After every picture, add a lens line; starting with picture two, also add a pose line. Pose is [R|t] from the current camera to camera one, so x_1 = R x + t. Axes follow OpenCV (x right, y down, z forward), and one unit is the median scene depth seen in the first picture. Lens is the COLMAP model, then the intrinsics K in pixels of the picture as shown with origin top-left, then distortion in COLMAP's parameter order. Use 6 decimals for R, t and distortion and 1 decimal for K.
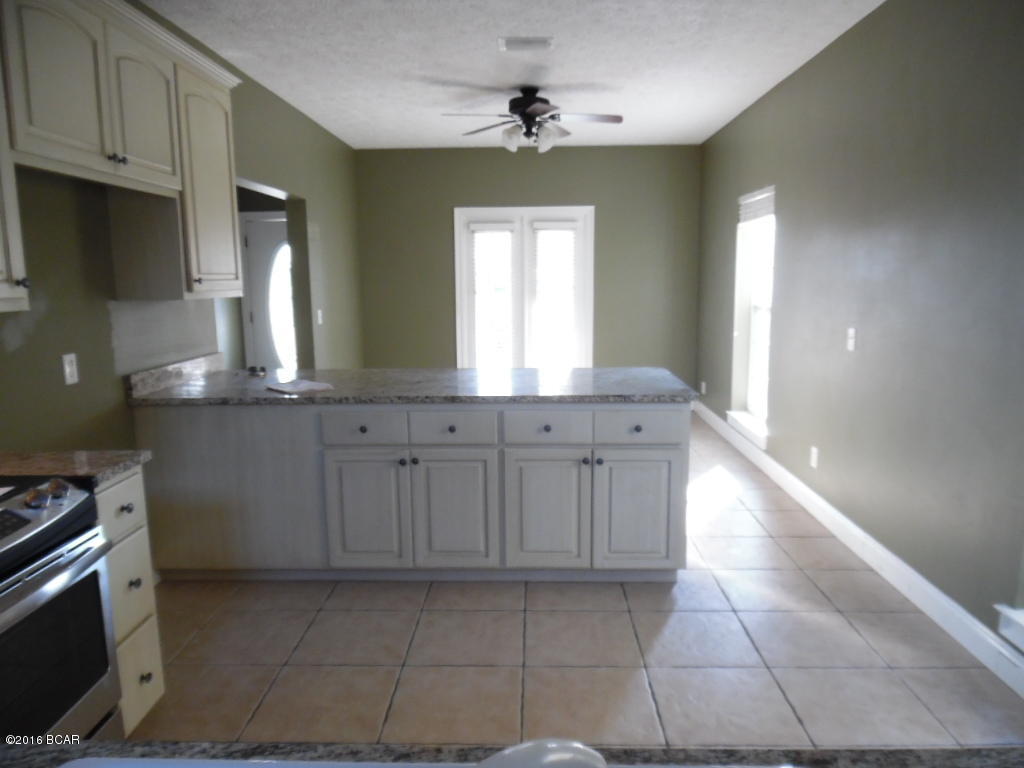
lens RADIAL K [[751.4, 0, 512.0], [0, 751.4, 384.0], [0, 0, 1]] dist [-0.010546, 0.077759]
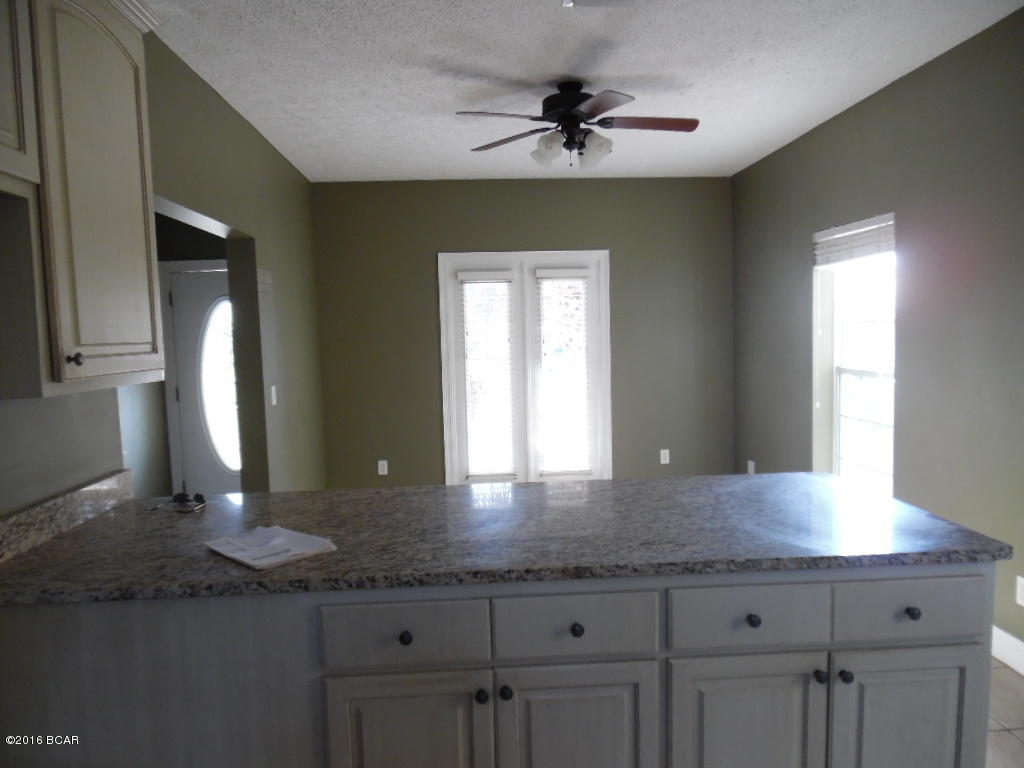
lens RADIAL K [[751.4, 0, 512.0], [0, 751.4, 384.0], [0, 0, 1]] dist [-0.010546, 0.077759]
pose [[0.995645, -0.022160, 0.090554, -0.113440], [0.029007, 0.996761, -0.075009, -0.049420], [-0.088598, 0.077309, 0.993063, 0.313979]]
